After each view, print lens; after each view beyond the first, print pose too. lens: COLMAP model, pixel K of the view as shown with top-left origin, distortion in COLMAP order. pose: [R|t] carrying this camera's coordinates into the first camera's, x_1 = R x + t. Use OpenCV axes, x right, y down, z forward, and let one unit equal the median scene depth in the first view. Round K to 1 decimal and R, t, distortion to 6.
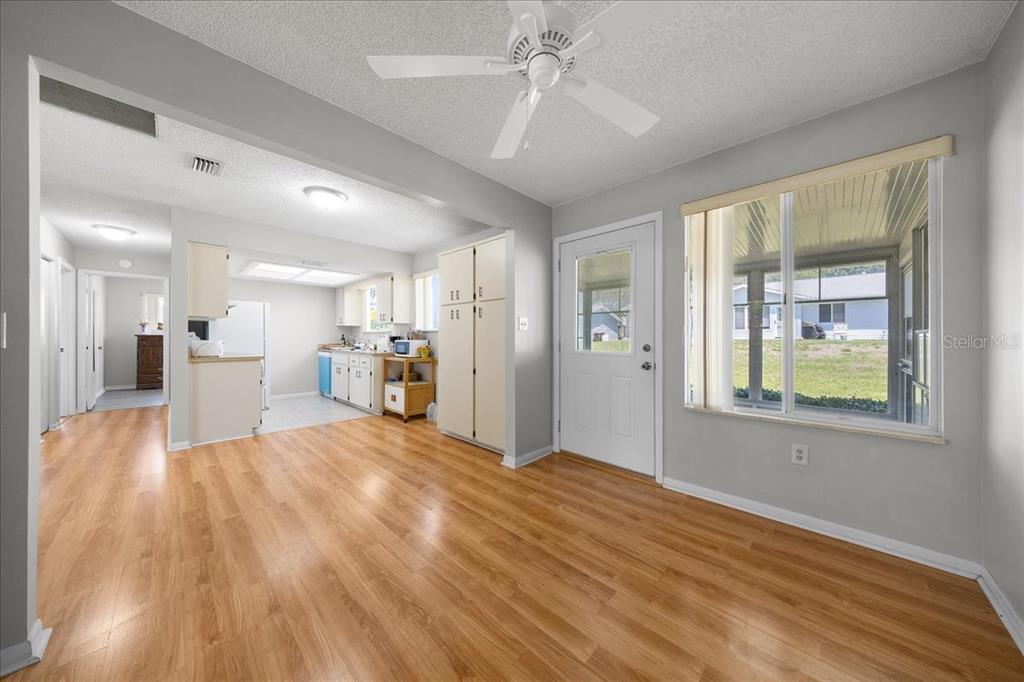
lens RADIAL K [[333.7, 0, 496.4], [0, 333.7, 337.7], [0, 0, 1]] dist [0.000891, -0.000044]
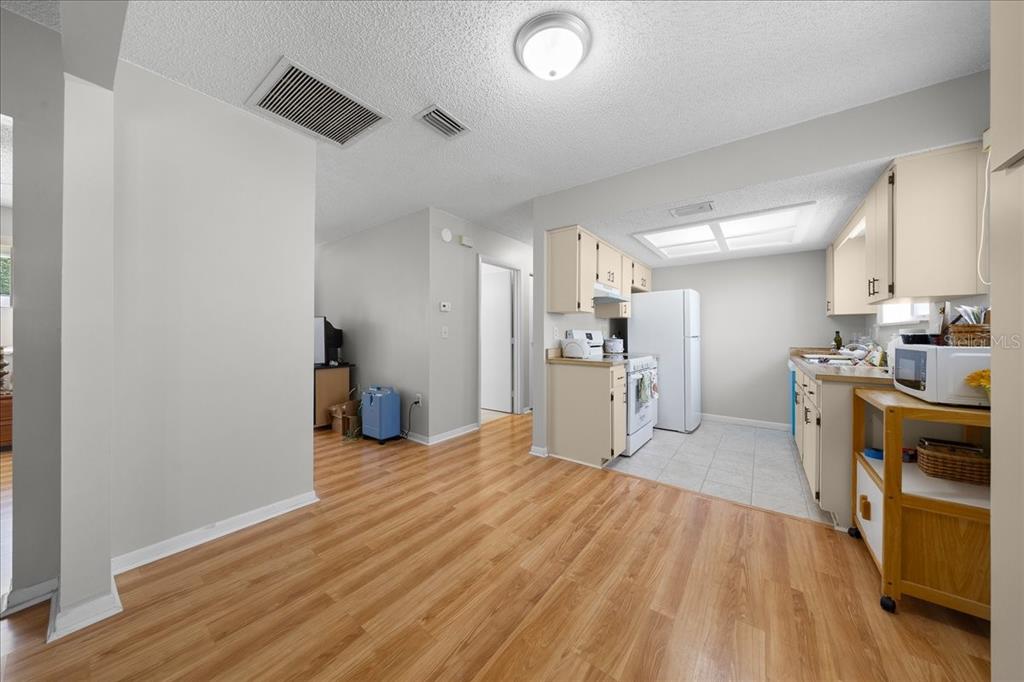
lens RADIAL K [[337.2, 0, 509.8], [0, 337.2, 334.2], [0, 0, 1]] dist [0.000253, -0.000086]
pose [[0.166711, -0.006614, -0.985984, -0.034904], [-0.002539, 0.999971, -0.007137, 0.001612], [0.986003, 0.003693, 0.166689, 0.995767]]
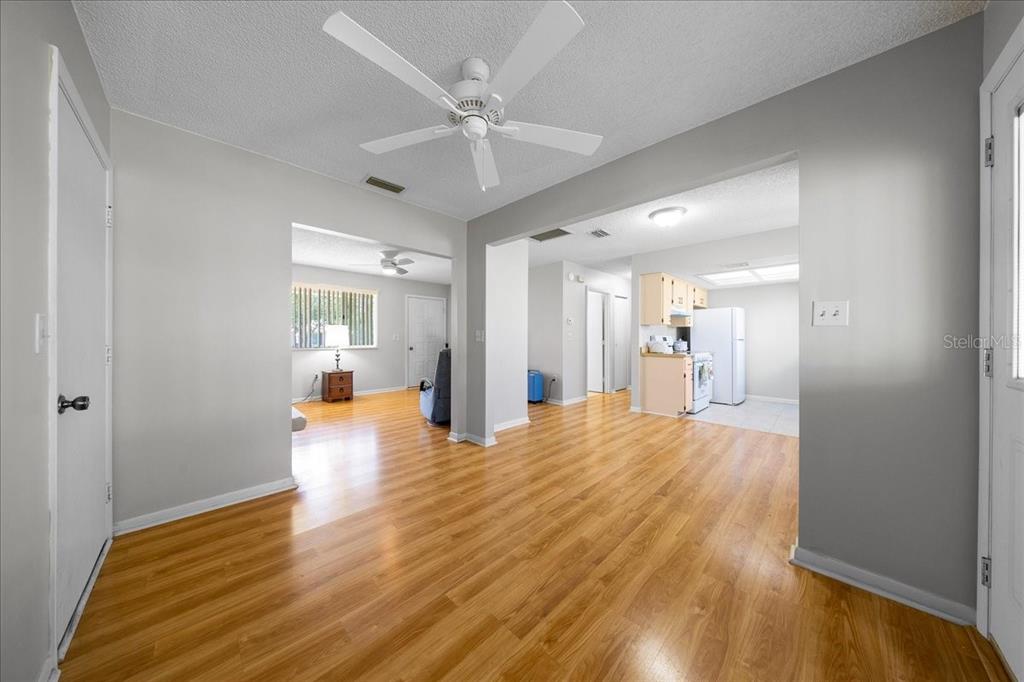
lens RADIAL K [[311.7, 0, 515.2], [0, 311.7, 339.4], [0, 0, 1]] dist [-0.001407, -0.000095]
pose [[0.025282, 0.000417, -0.999680, 0.629210], [-0.002610, 0.999997, 0.000351, 0.000758], [0.999677, 0.002600, 0.025283, 0.530296]]
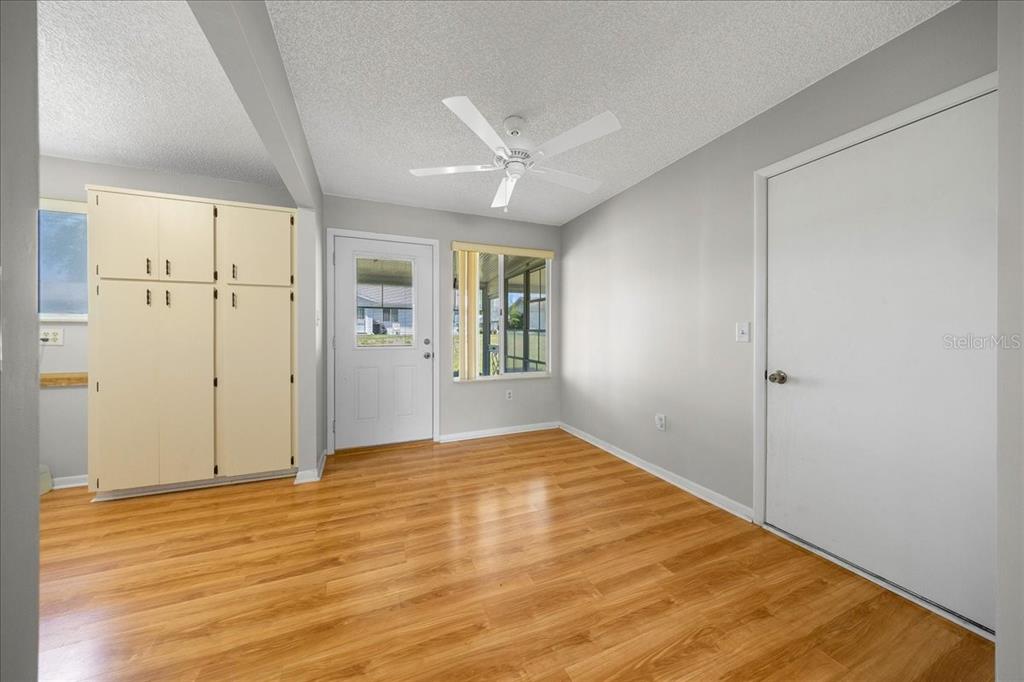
lens RADIAL K [[362.3, 0, 512.0], [0, 362.3, 341.0], [0, 0, 1]] dist [-0.008564, 0.000093]
pose [[0.361511, -0.021272, 0.932125, -0.699305], [0.001736, 0.999753, 0.022142, -0.002137], [-0.932366, -0.006387, 0.361459, 0.176713]]
